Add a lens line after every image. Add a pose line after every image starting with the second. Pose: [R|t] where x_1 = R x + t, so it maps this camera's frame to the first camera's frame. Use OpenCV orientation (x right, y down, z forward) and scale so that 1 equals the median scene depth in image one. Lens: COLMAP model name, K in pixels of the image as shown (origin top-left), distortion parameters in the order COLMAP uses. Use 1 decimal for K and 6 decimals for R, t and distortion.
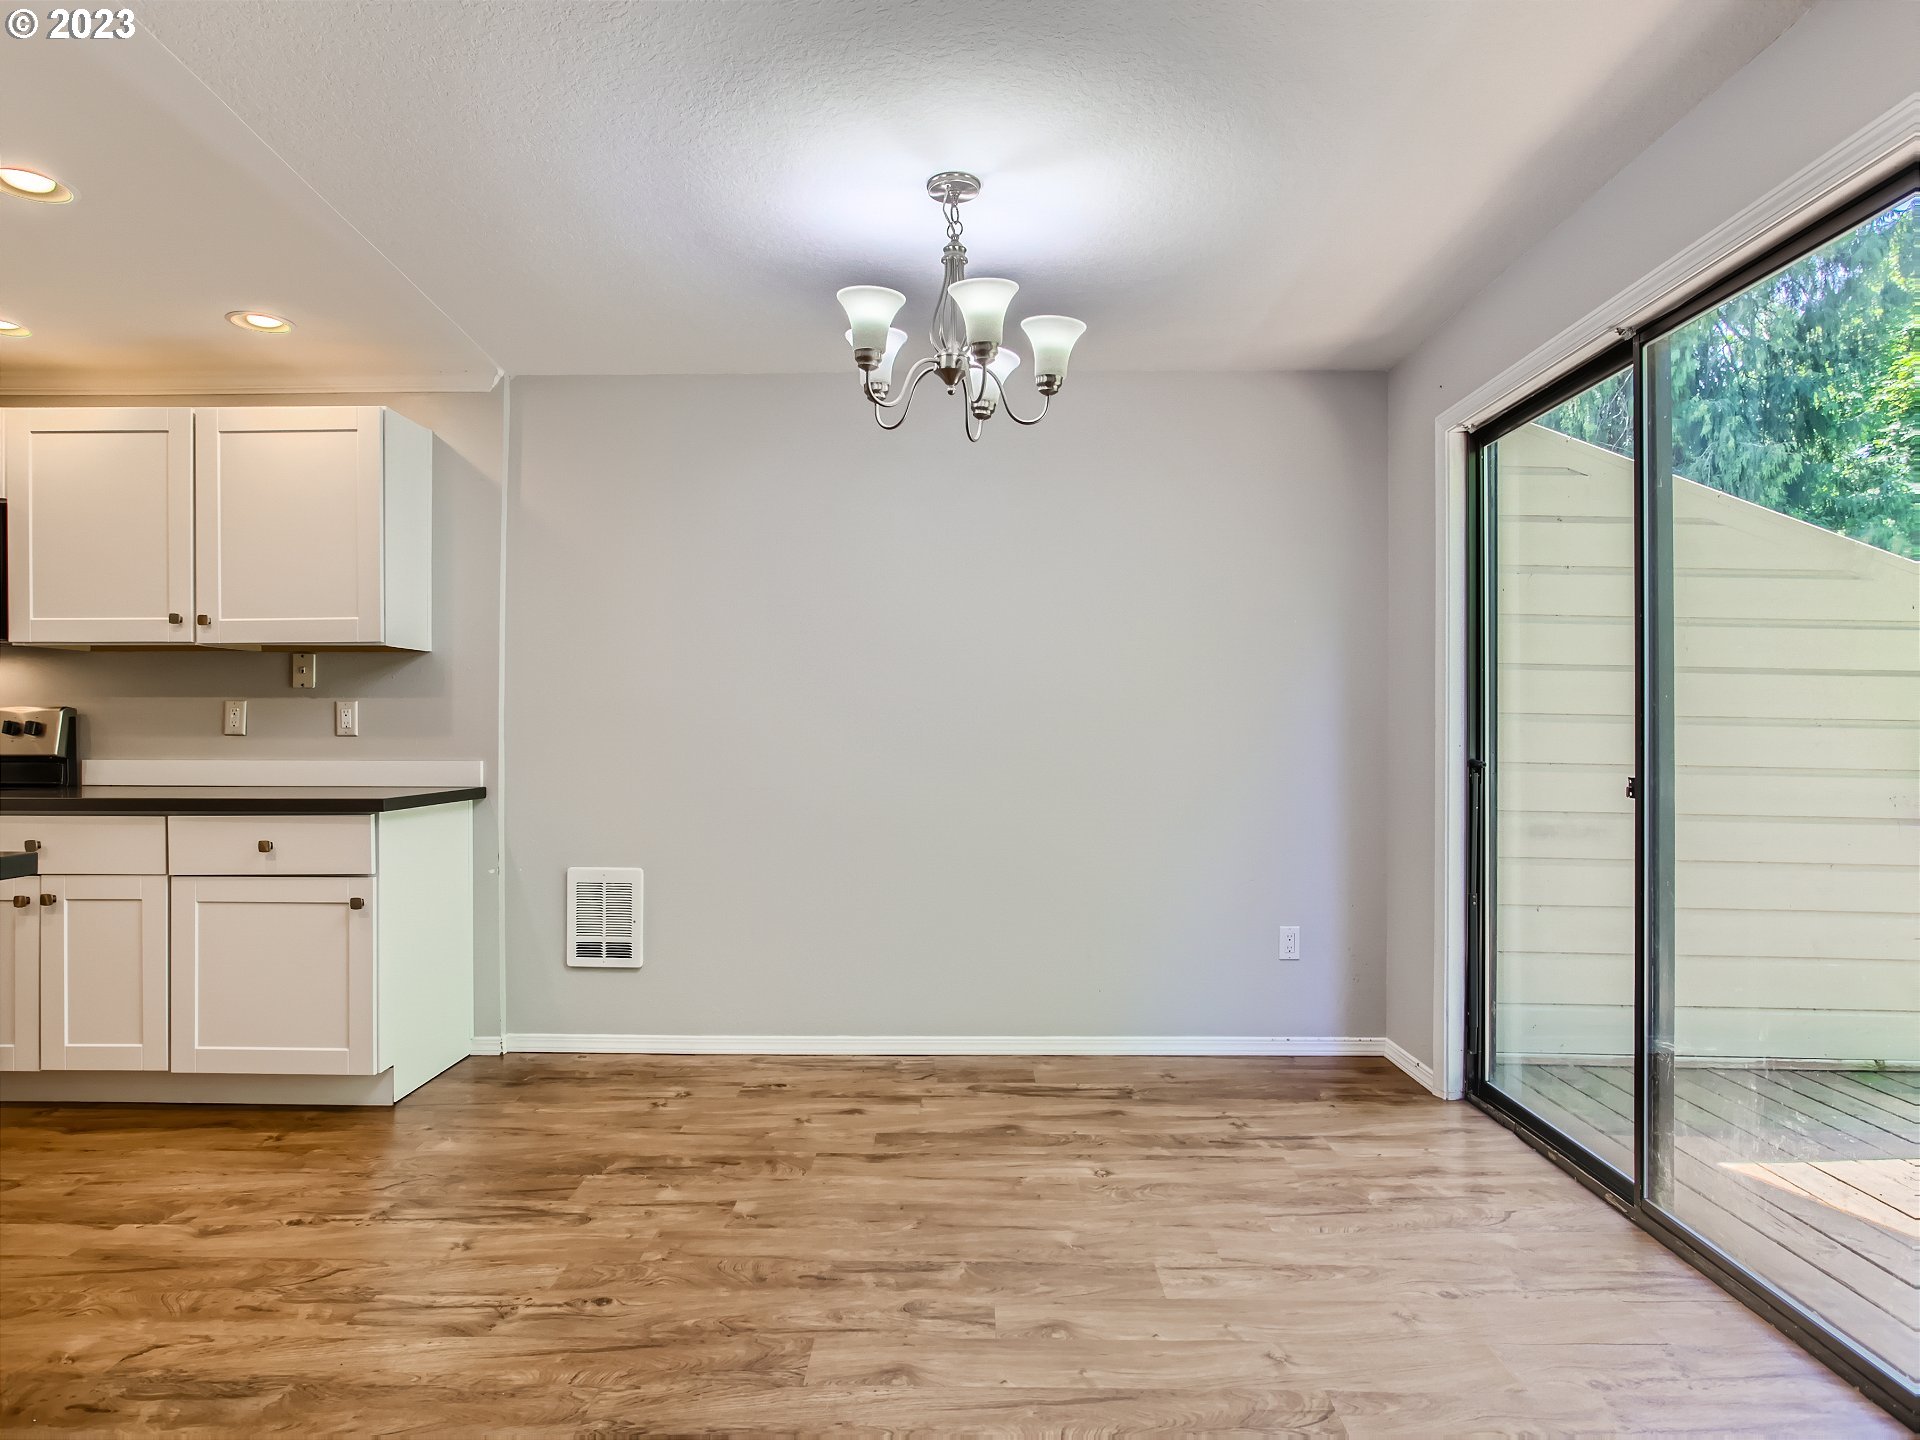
lens RADIAL K [[1117.9, 0, 953.0], [0, 1117.9, 729.1], [0, 0, 1]] dist [-0.037302, 0.027393]
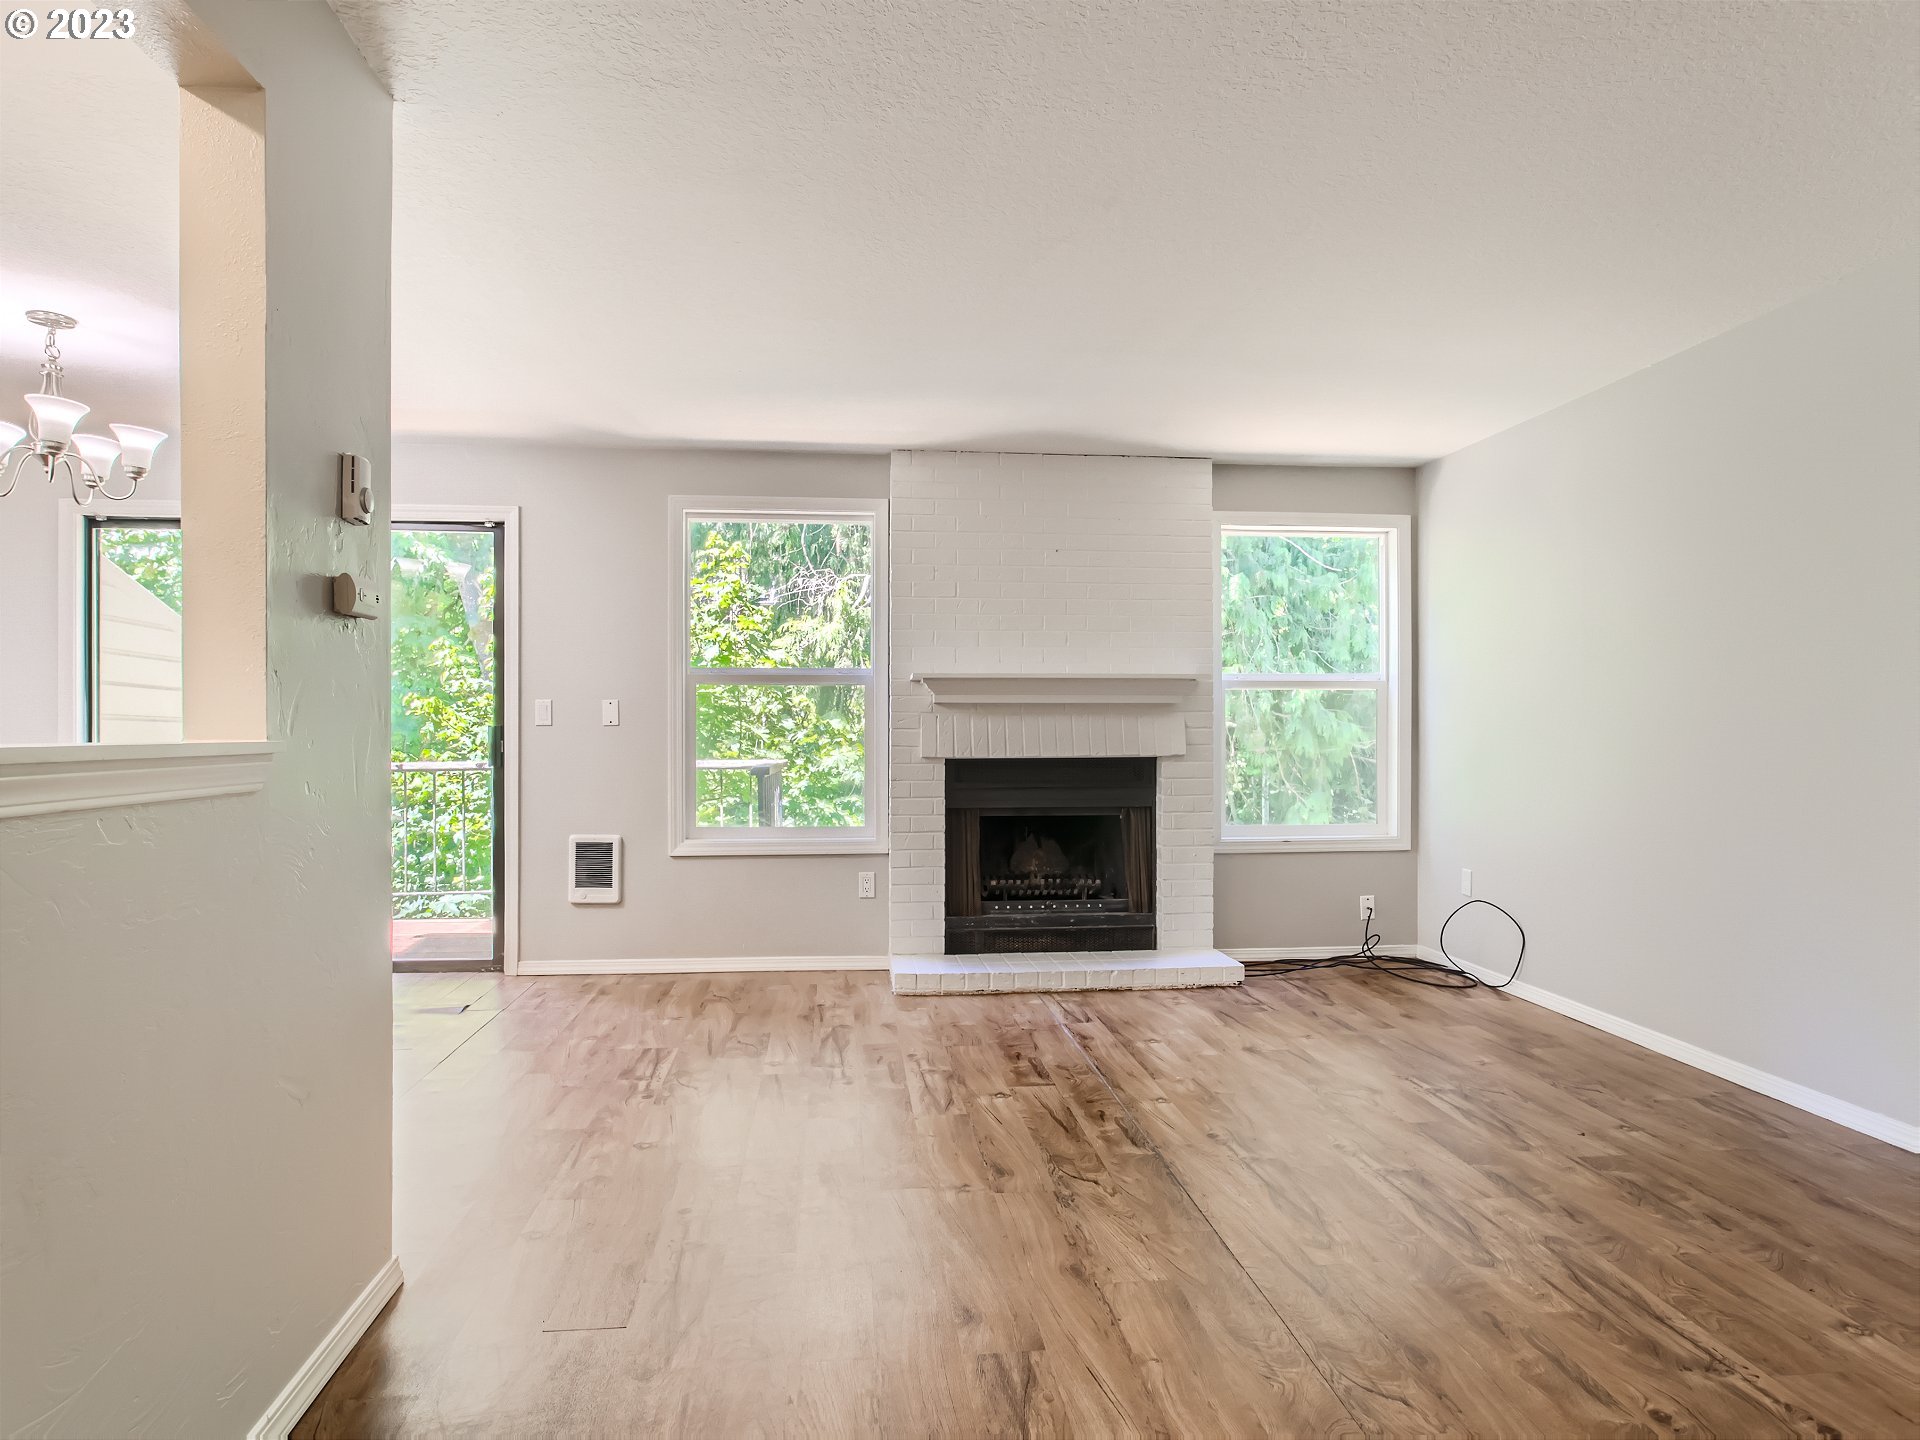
lens RADIAL K [[1117.9, 0, 953.0], [0, 1117.9, 729.1], [0, 0, 1]] dist [-0.037302, 0.027393]
pose [[-0.111743, -0.003785, 0.993730, -0.978467], [0.000400, 0.999992, 0.003854, 0.002480], [-0.993737, 0.000828, -0.111741, 0.039196]]
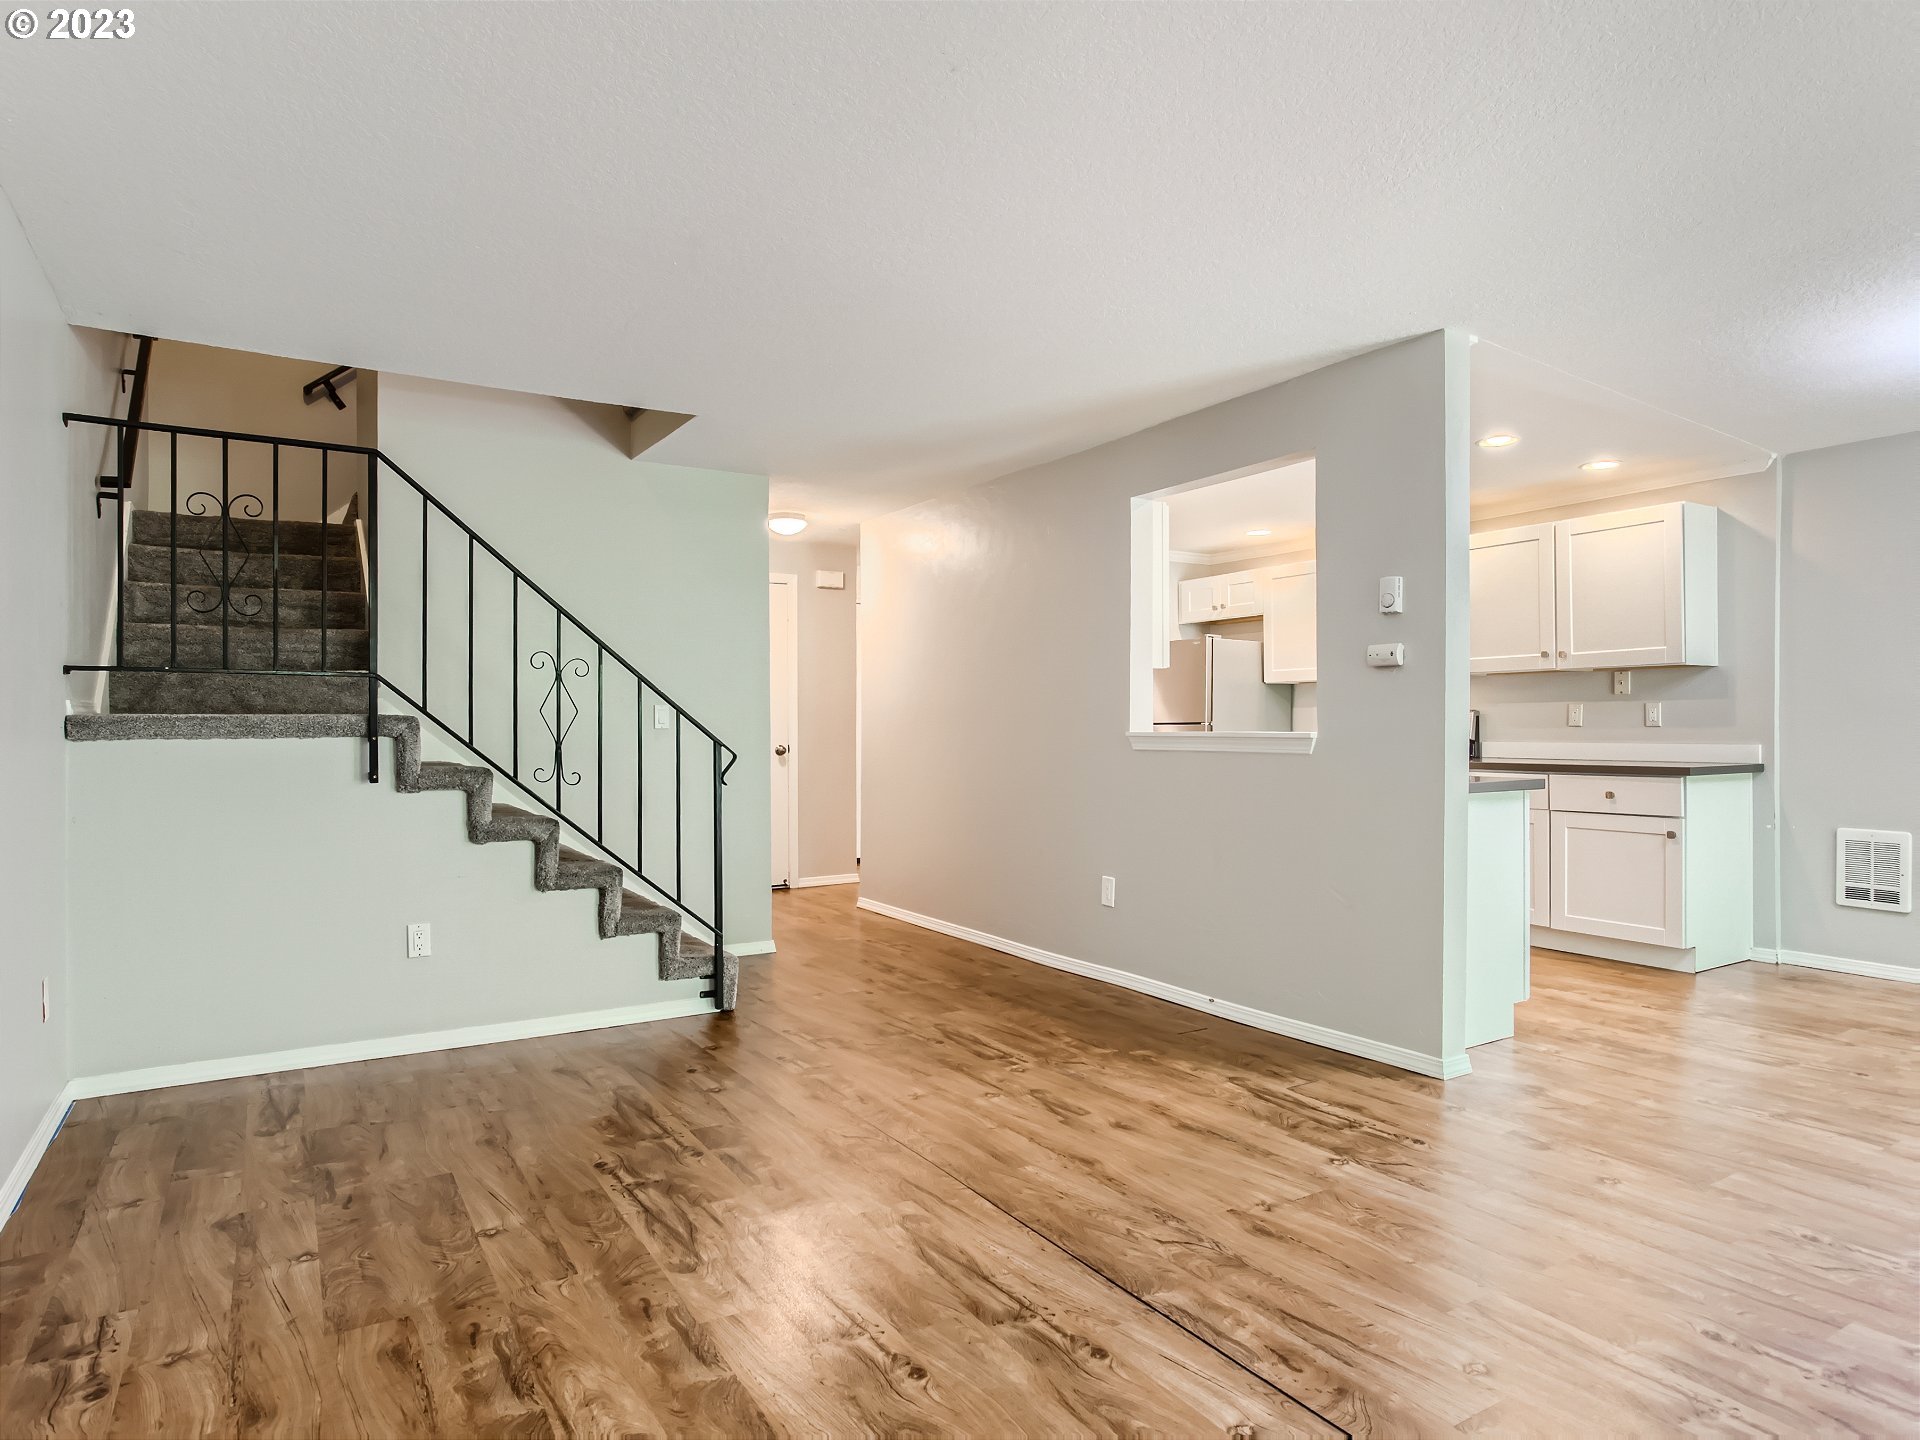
lens RADIAL K [[1117.9, 0, 953.0], [0, 1117.9, 729.1], [0, 0, 1]] dist [-0.037302, 0.027393]
pose [[0.532494, -0.001660, -0.846432, 0.198930], [0.005145, 0.999986, 0.001276, 0.002759], [0.846418, -0.005034, 0.532495, -0.570356]]
